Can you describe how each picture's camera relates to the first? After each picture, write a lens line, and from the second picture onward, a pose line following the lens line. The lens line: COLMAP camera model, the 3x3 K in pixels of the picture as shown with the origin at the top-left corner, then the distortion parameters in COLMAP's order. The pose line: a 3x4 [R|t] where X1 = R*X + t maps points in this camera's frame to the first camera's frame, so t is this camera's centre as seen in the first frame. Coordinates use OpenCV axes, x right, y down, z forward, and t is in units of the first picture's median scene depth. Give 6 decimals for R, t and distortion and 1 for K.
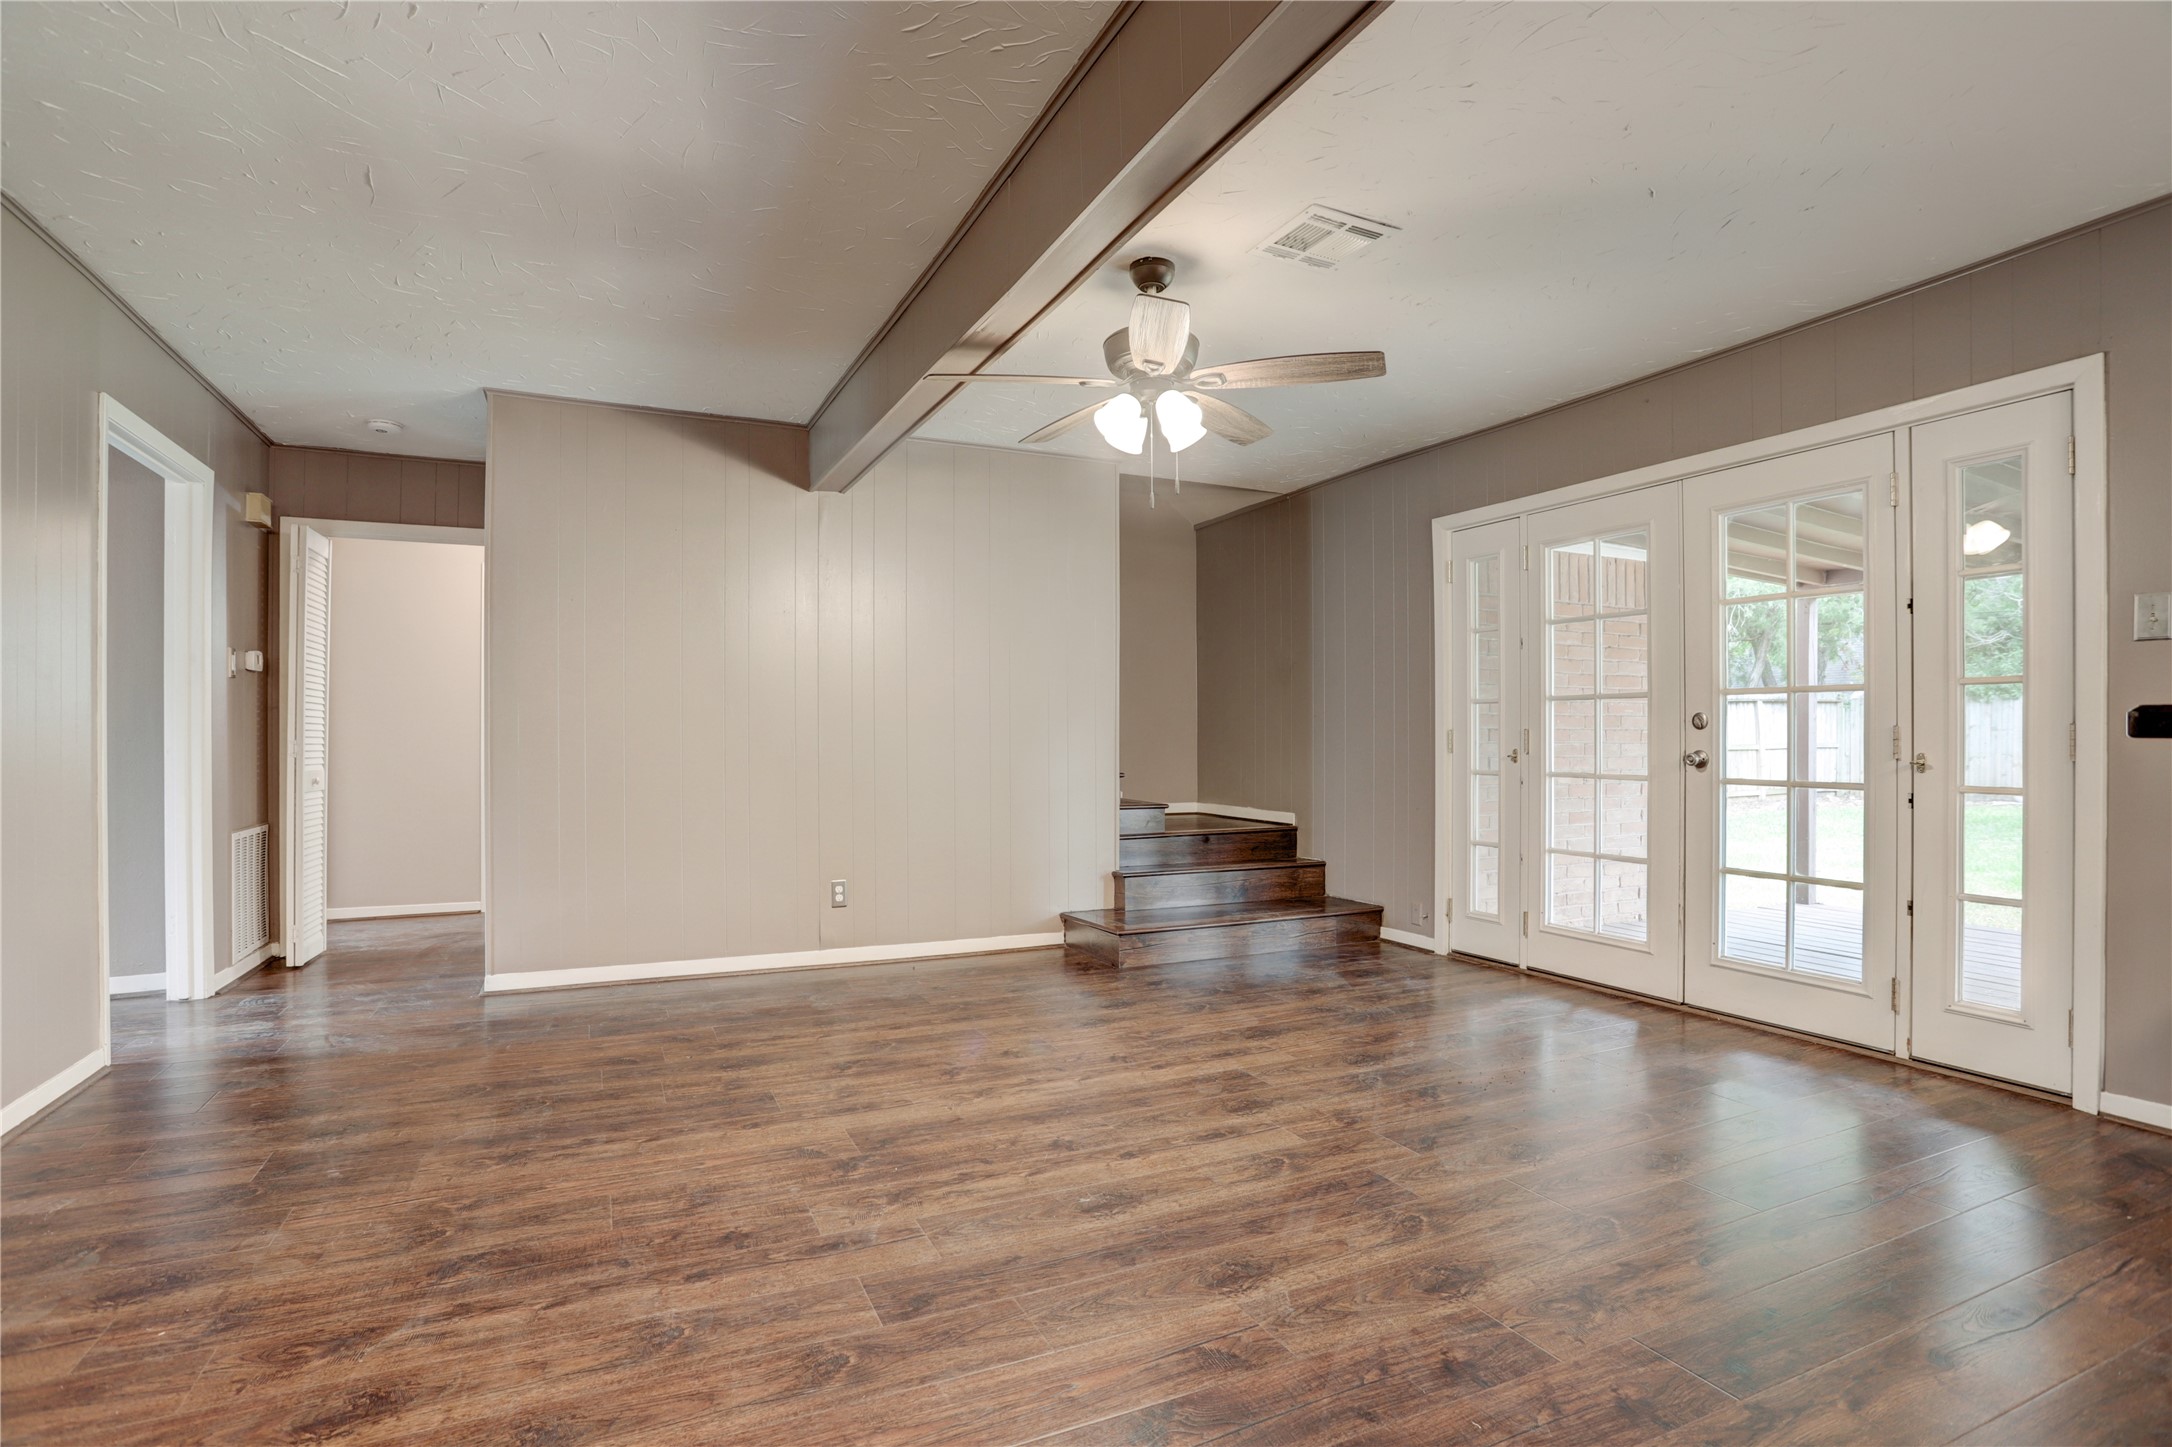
lens RADIAL K [[1057.5, 0, 1085.0], [0, 1057.5, 745.5], [0, 0, 1]] dist [-0.083231, 0.054225]
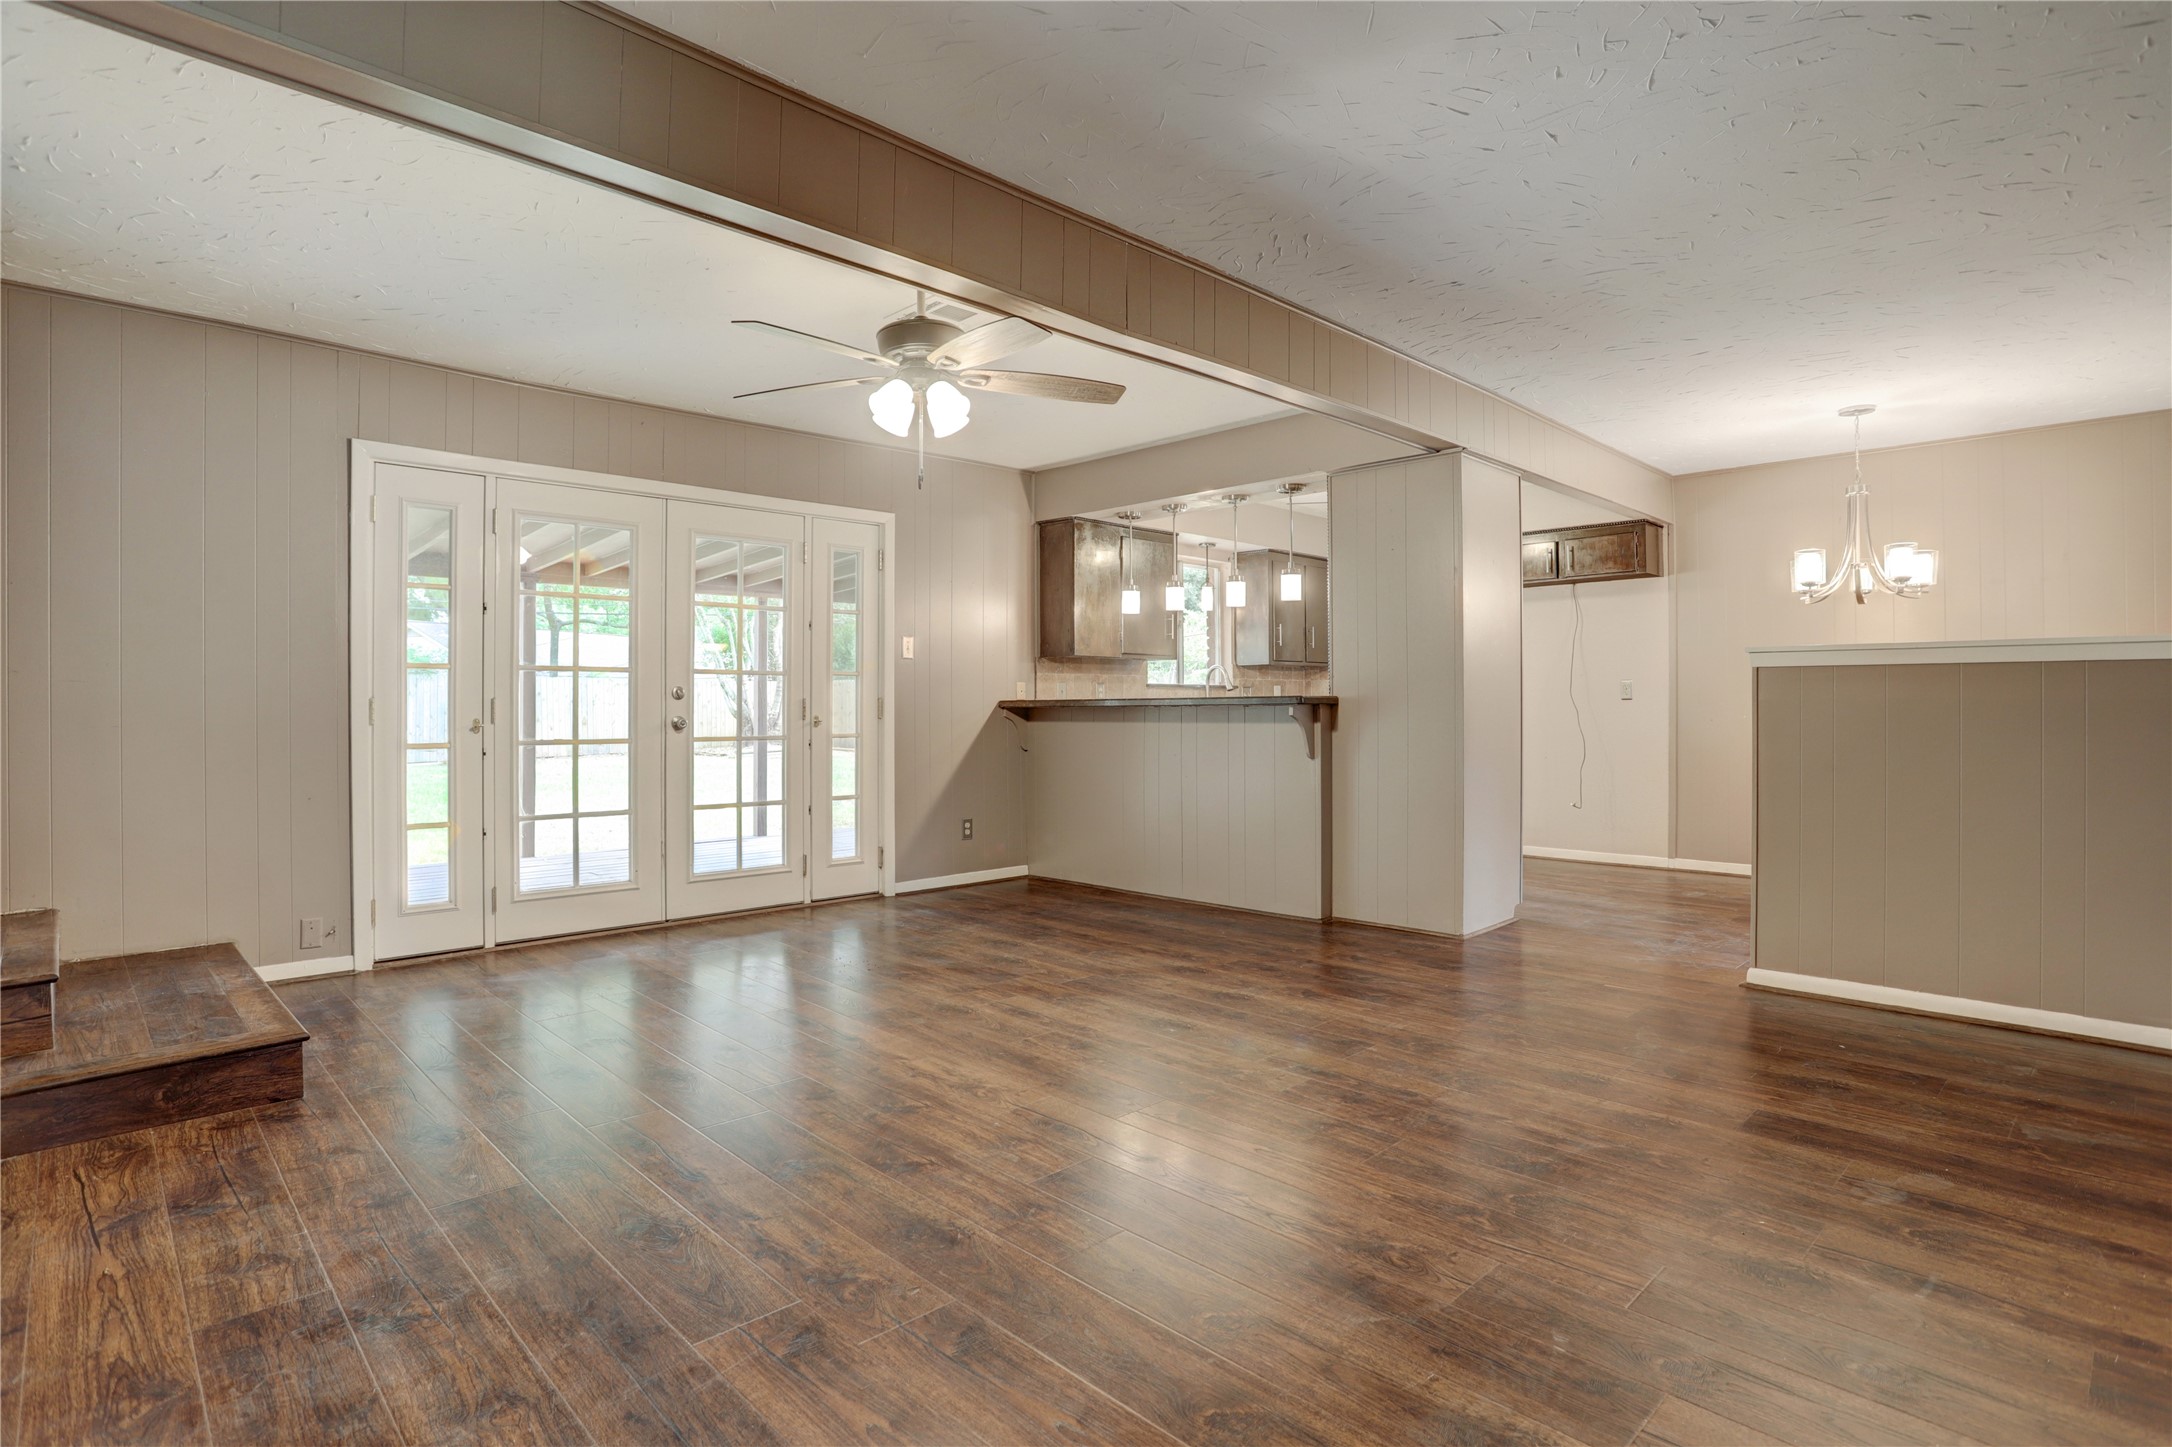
lens RADIAL K [[1088.1, 0, 1090.8], [0, 1088.1, 713.2], [0, 0, 1]] dist [-0.001899, 0.000076]
pose [[-0.327544, -0.003291, 0.944830, -1.011697], [0.004323, 0.999978, 0.004982, -0.003058], [-0.944826, 0.005716, -0.327522, 1.177561]]
